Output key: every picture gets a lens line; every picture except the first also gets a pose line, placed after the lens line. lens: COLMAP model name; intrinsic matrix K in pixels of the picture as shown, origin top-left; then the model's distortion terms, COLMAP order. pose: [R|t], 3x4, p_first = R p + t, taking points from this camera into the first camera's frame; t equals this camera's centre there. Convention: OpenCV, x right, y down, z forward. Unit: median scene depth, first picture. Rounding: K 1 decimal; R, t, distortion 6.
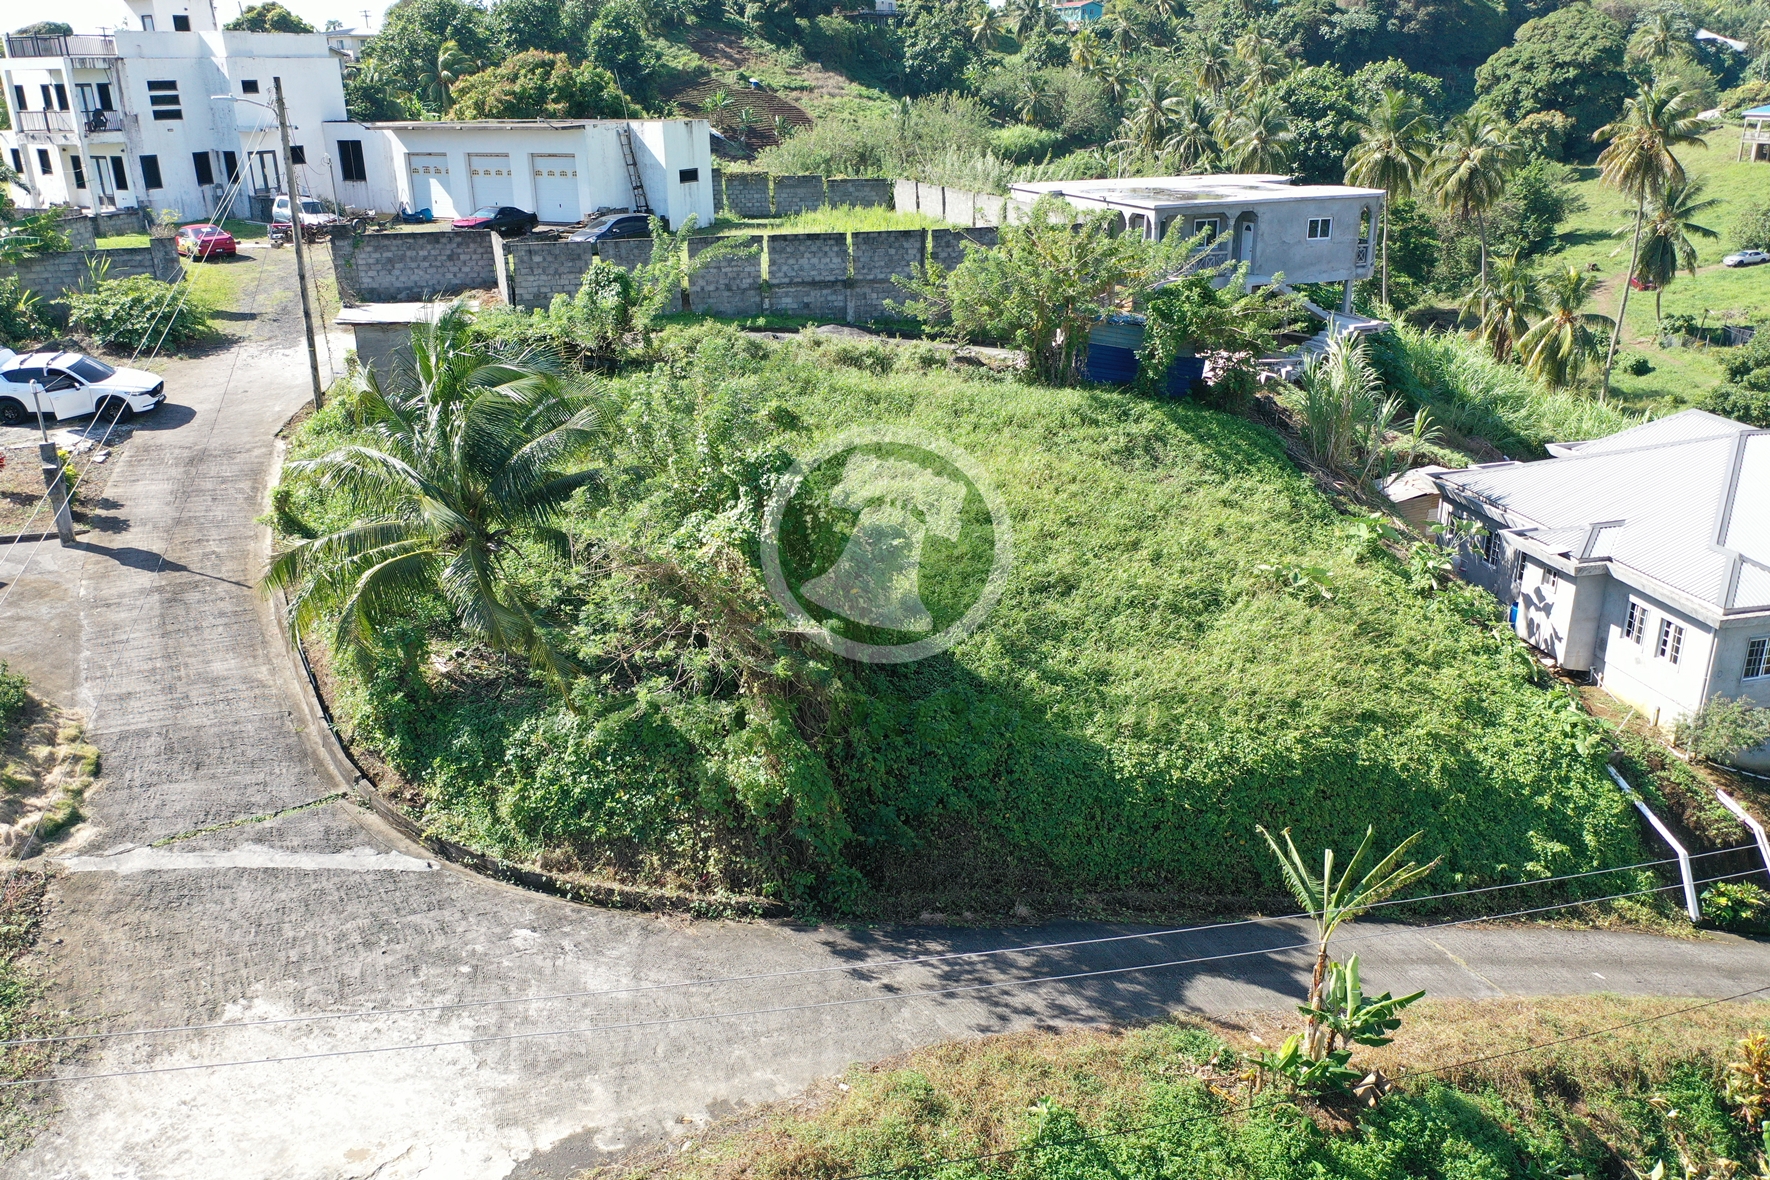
lens RADIAL K [[1392.7, 0, 885.0], [0, 1392.7, 590.0], [0, 0, 1]] dist [0.004040, -0.004134]
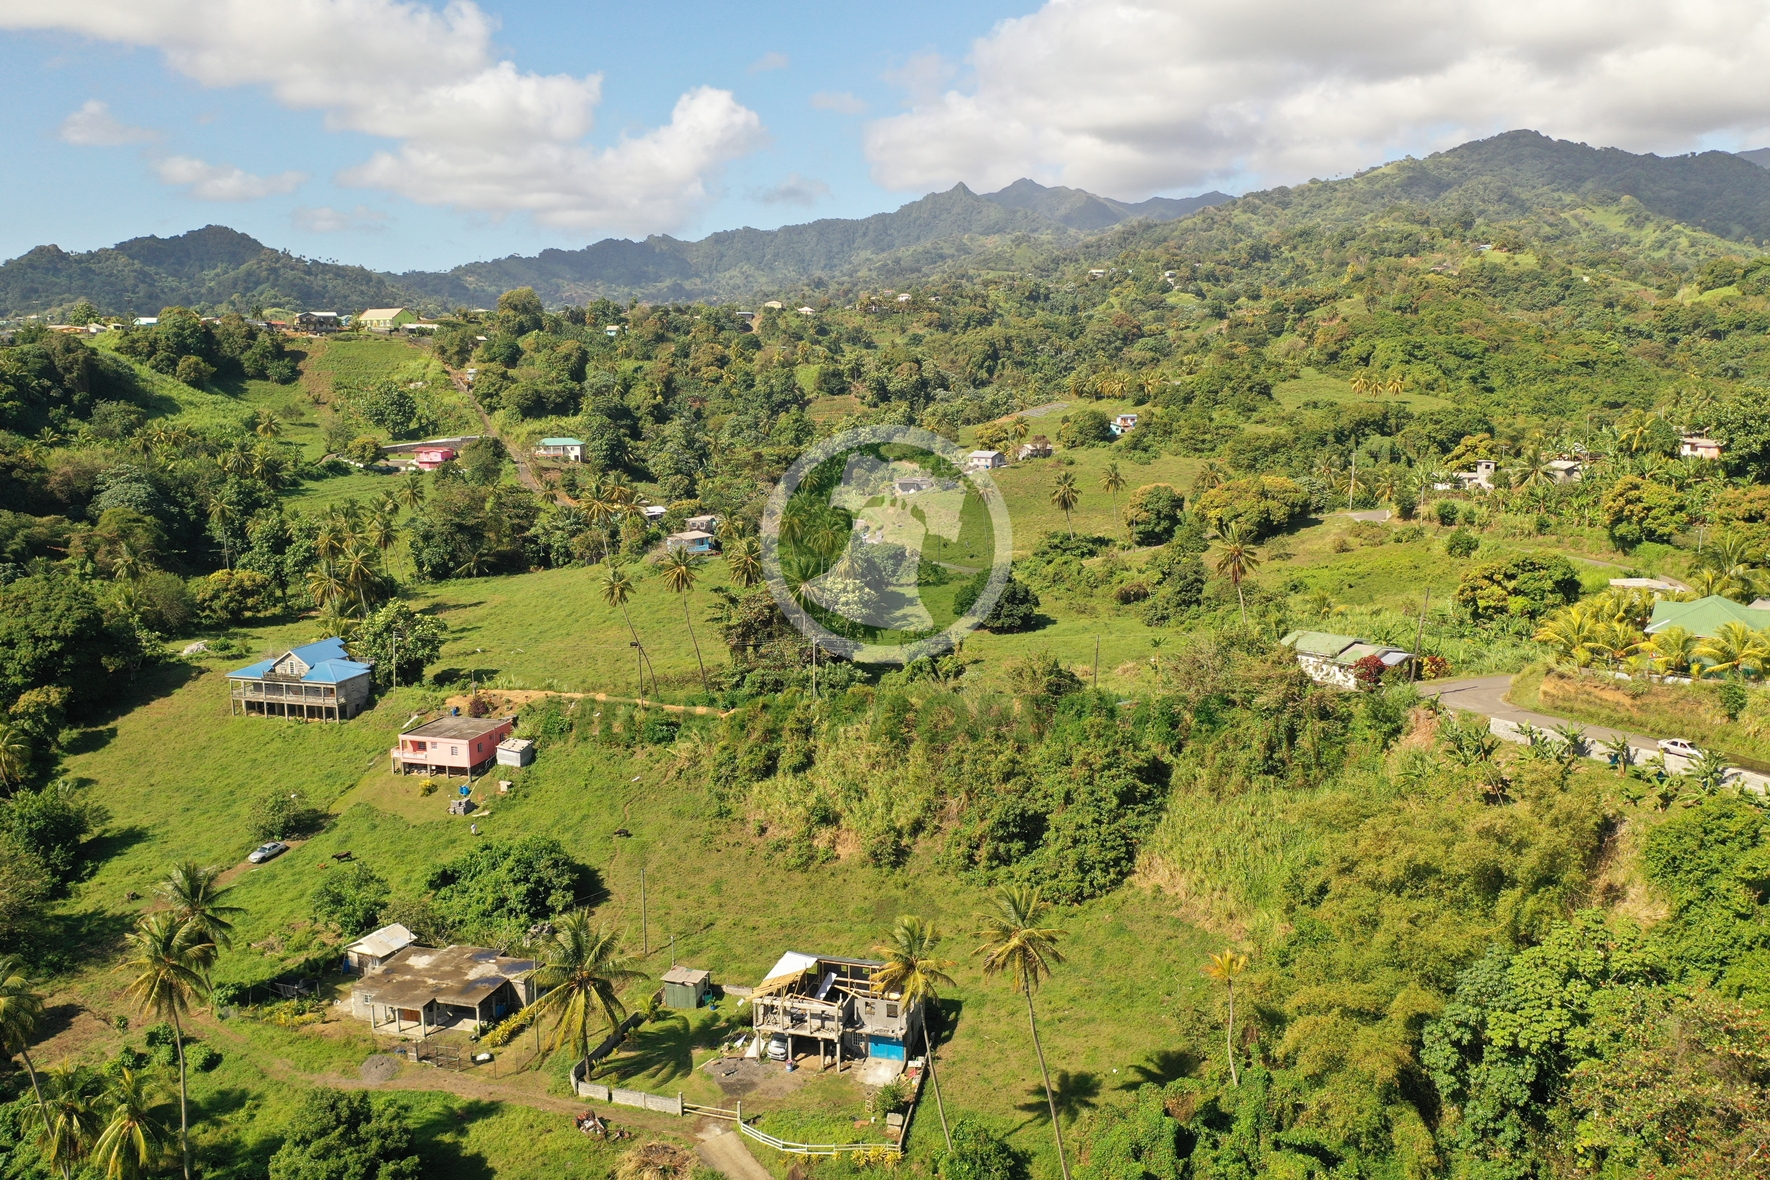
lens RADIAL K [[1392.7, 0, 885.0], [0, 1392.7, 590.0], [0, 0, 1]] dist [0.004040, -0.004134]
pose [[0.559161, -0.124547, 0.819650, -0.001359], [0.288974, 0.955930, -0.051882, -0.181022], [-0.777067, 0.265867, 0.570510, -0.069486]]
